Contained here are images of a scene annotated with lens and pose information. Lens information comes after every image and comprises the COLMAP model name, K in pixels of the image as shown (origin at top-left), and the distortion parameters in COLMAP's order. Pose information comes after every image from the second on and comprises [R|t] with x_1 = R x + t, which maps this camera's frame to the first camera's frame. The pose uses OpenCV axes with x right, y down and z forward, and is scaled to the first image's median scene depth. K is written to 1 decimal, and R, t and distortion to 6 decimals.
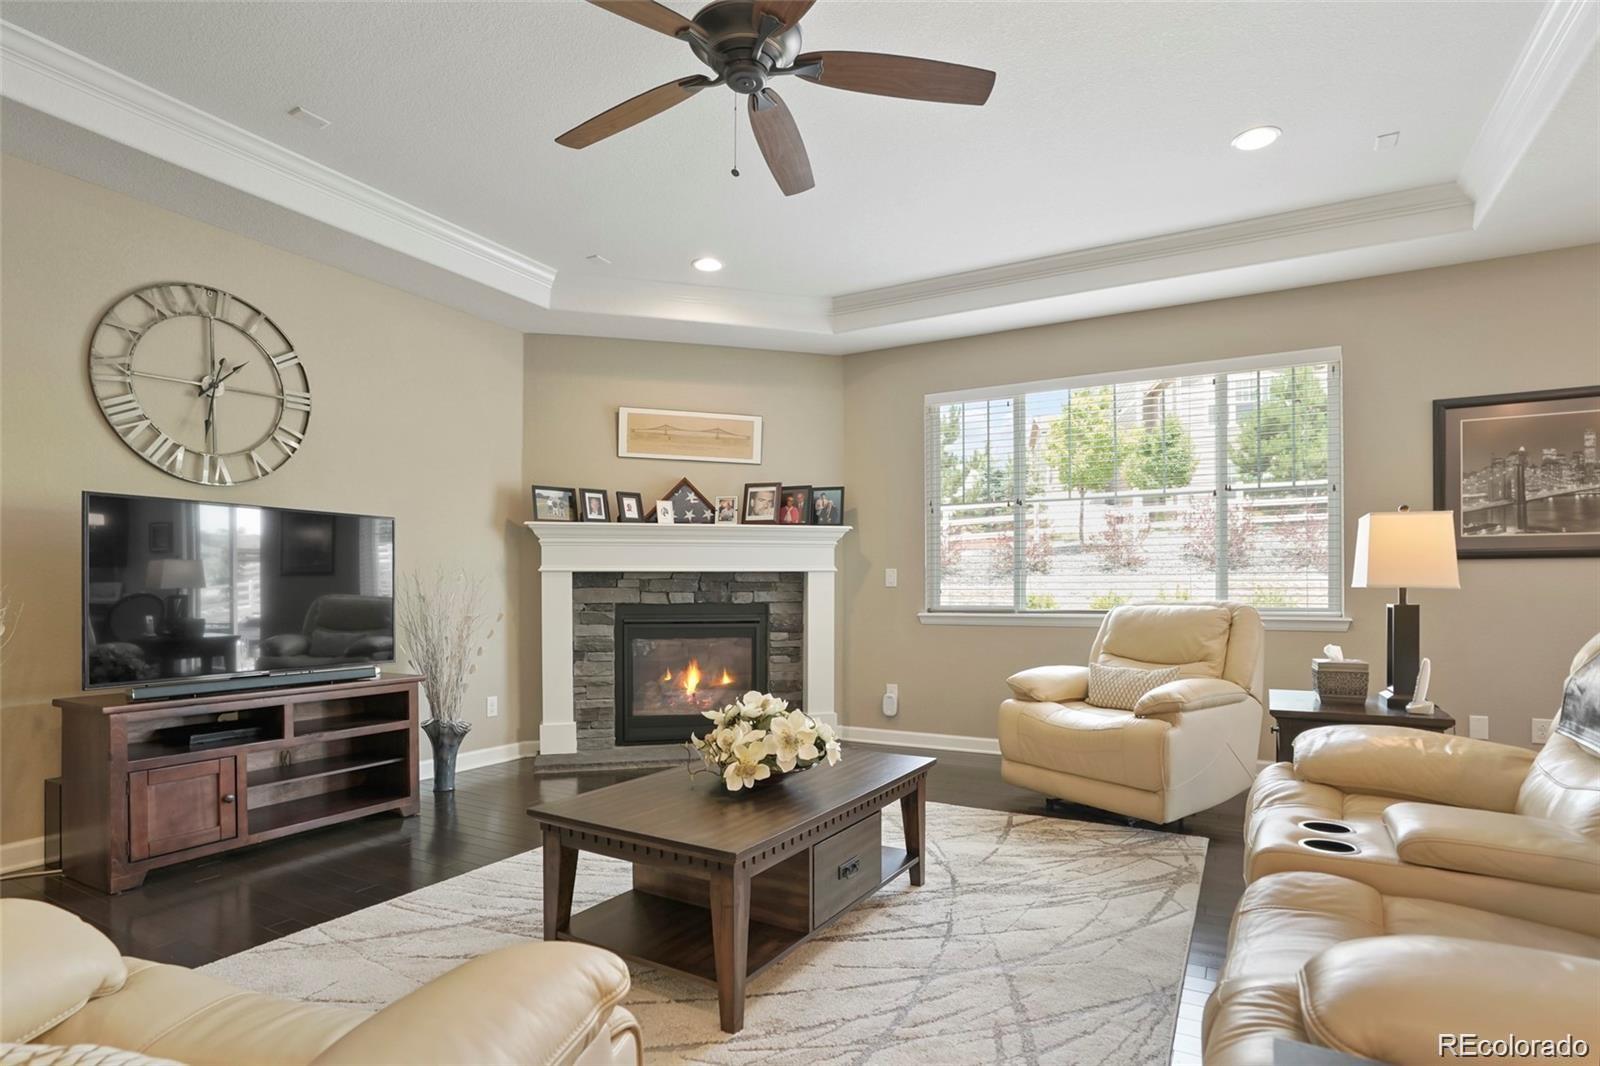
lens RADIAL K [[822.0, 0, 803.6], [0, 822.0, 588.3], [0, 0, 1]] dist [-0.027898, 0.000869]
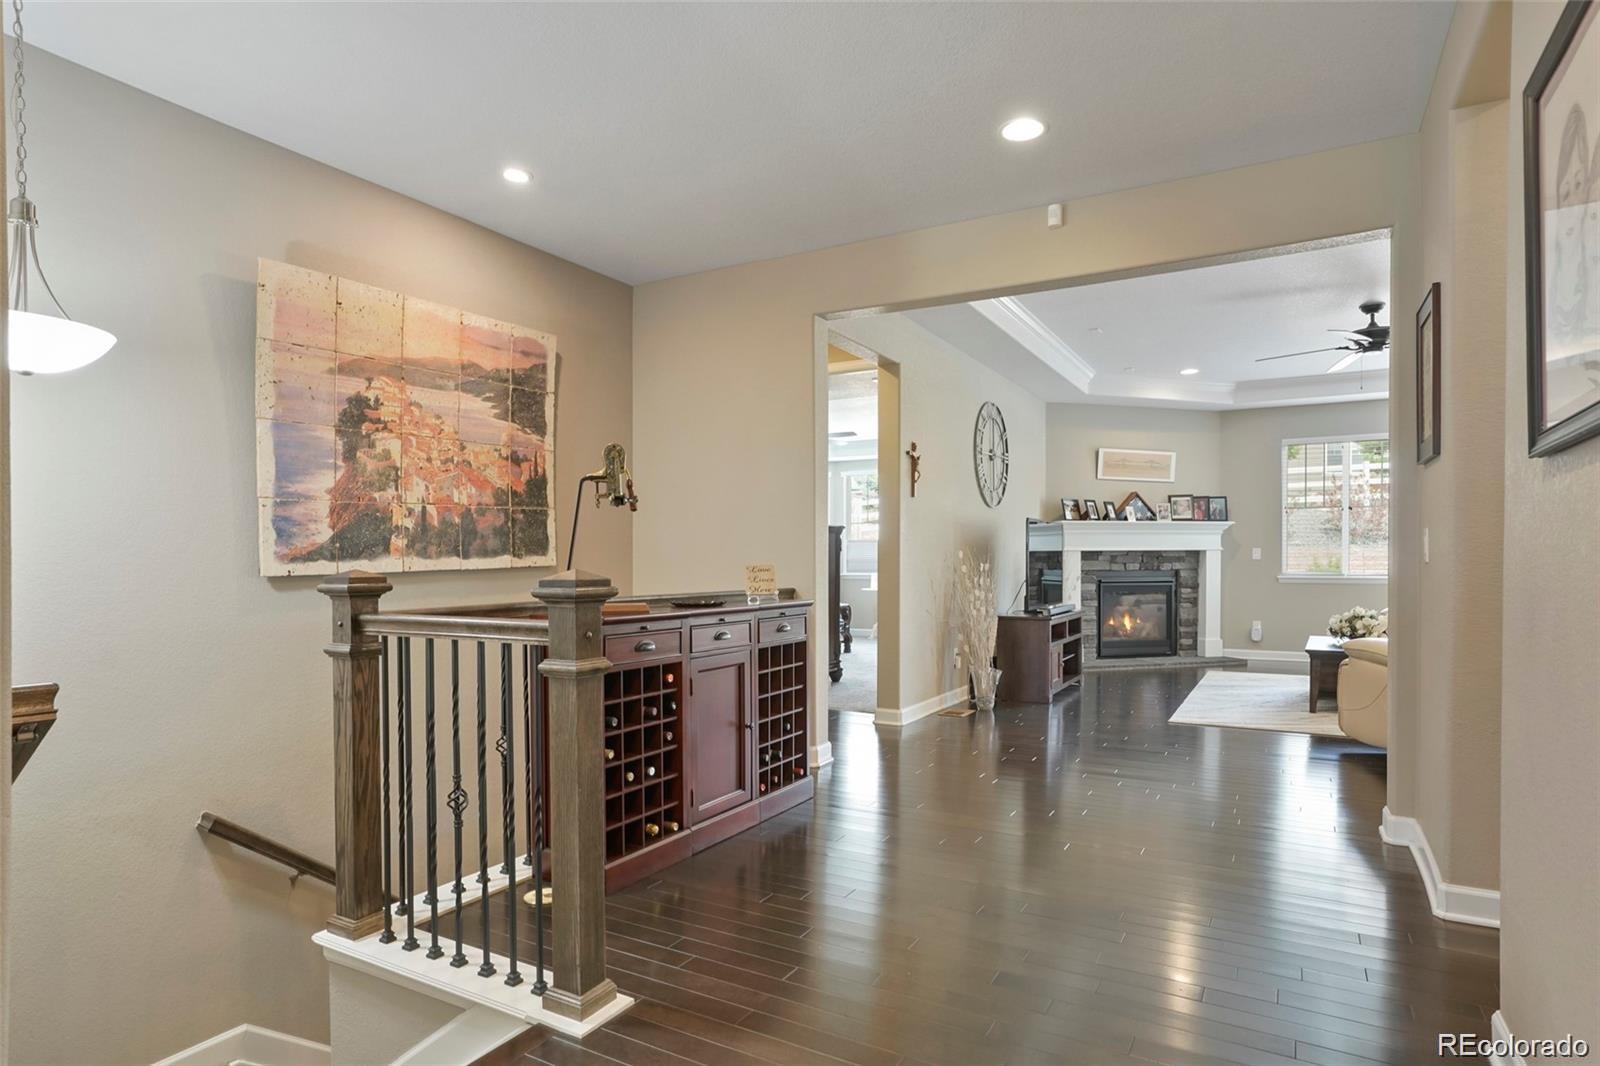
lens RADIAL K [[880.3, 0, 796.9], [0, 880.3, 573.1], [0, 0, 1]] dist [-0.013815, -0.000104]
pose [[0.999988, 0.000697, -0.004786, -0.814500], [-0.000591, 0.999752, 0.022262, -0.014220], [0.004801, -0.022259, 0.999741, -0.733918]]
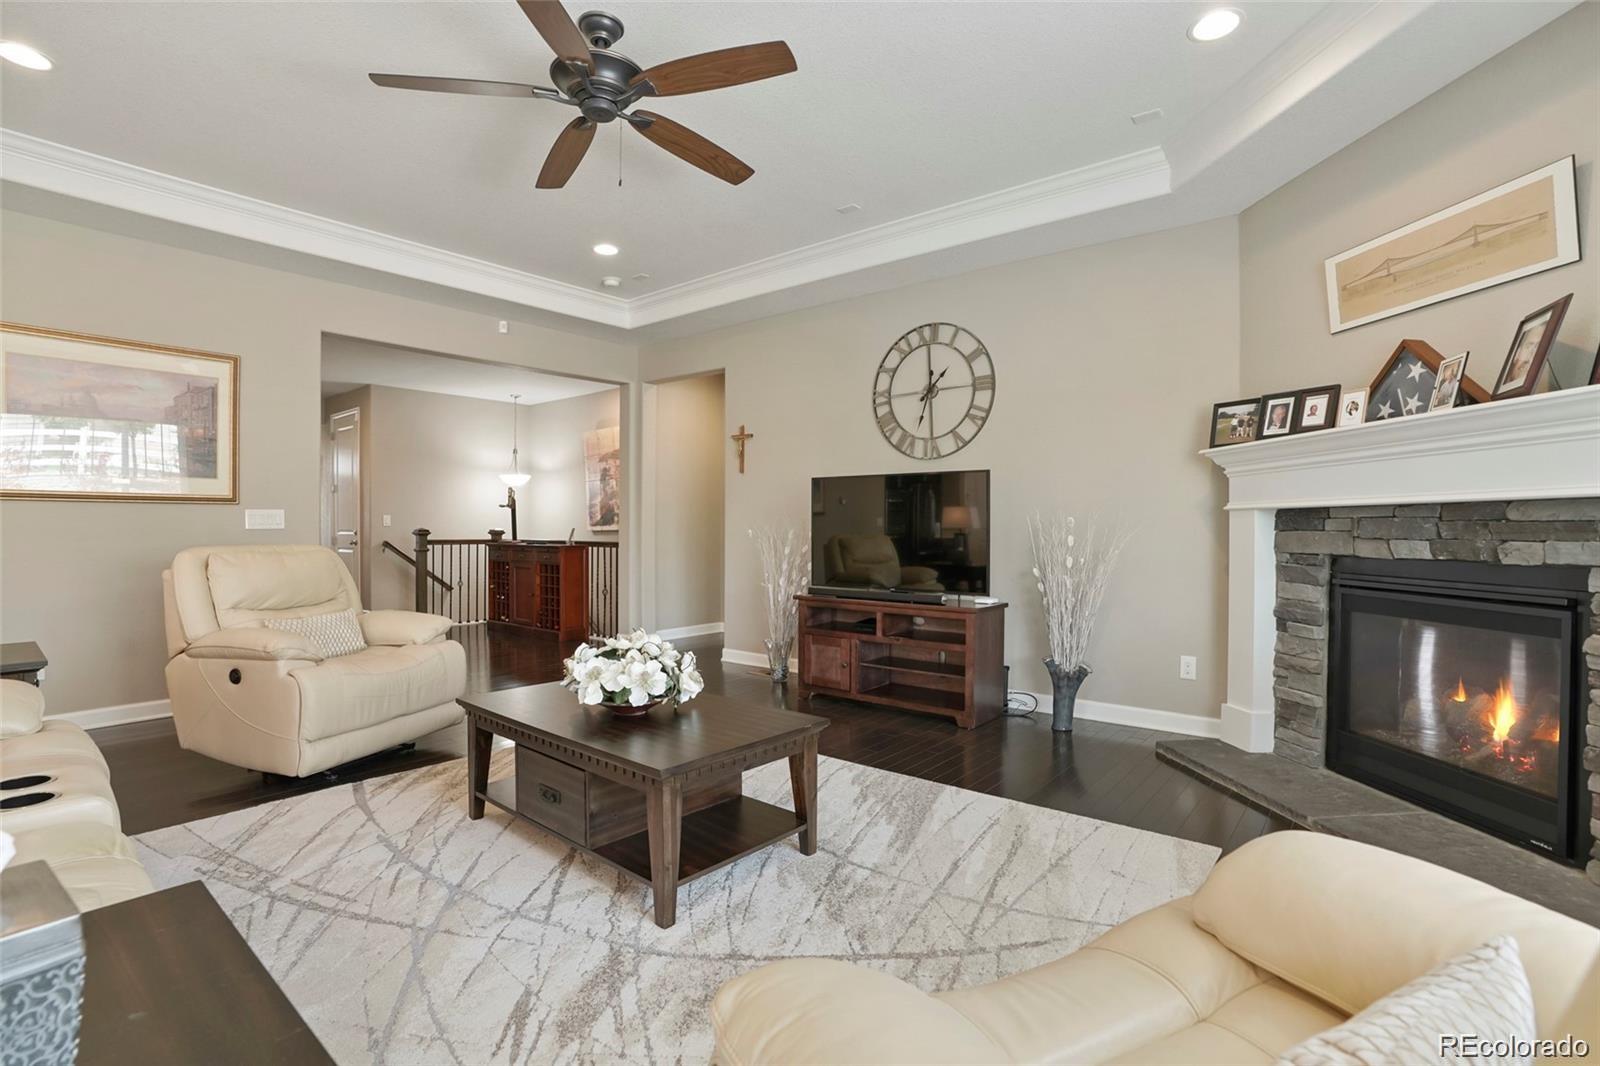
lens RADIAL K [[754.3, 0, 786.1], [0, 754.3, 536.3], [0, 0, 1]] dist [-0.068684, 0.024937]
pose [[-0.176461, 0.013940, -0.984209, 0.439787], [0.003779, 0.999902, 0.013484, -0.006333], [0.984300, -0.001339, -0.176497, 0.676838]]
